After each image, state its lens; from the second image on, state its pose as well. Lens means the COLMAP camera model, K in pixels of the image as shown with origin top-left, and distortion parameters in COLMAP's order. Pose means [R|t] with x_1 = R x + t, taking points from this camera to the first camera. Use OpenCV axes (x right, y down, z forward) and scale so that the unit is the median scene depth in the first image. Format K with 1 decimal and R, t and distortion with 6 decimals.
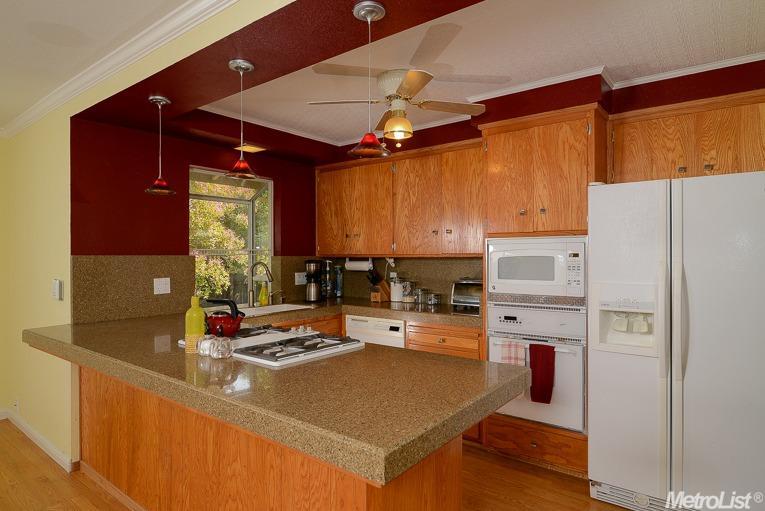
lens RADIAL K [[456.0, 0, 382.5], [0, 456.0, 255.5], [0, 0, 1]] dist [0.002301, 0.000501]
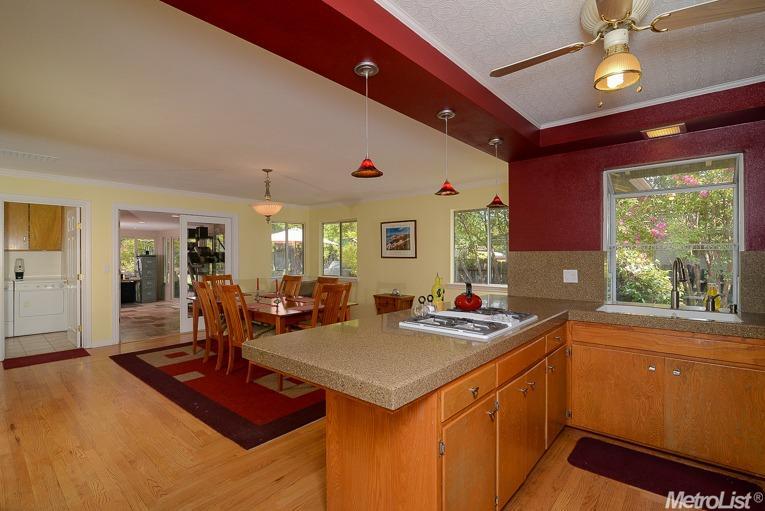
lens RADIAL K [[364.4, 0, 382.5], [0, 364.4, 255.5], [0, 0, 1]] dist [-0.023392, 0.000178]
pose [[-0.054709, 0.007216, -0.998476, 0.567210], [0.002963, 0.999971, 0.007064, 0.003334], [0.998498, -0.002572, -0.054729, 0.607049]]
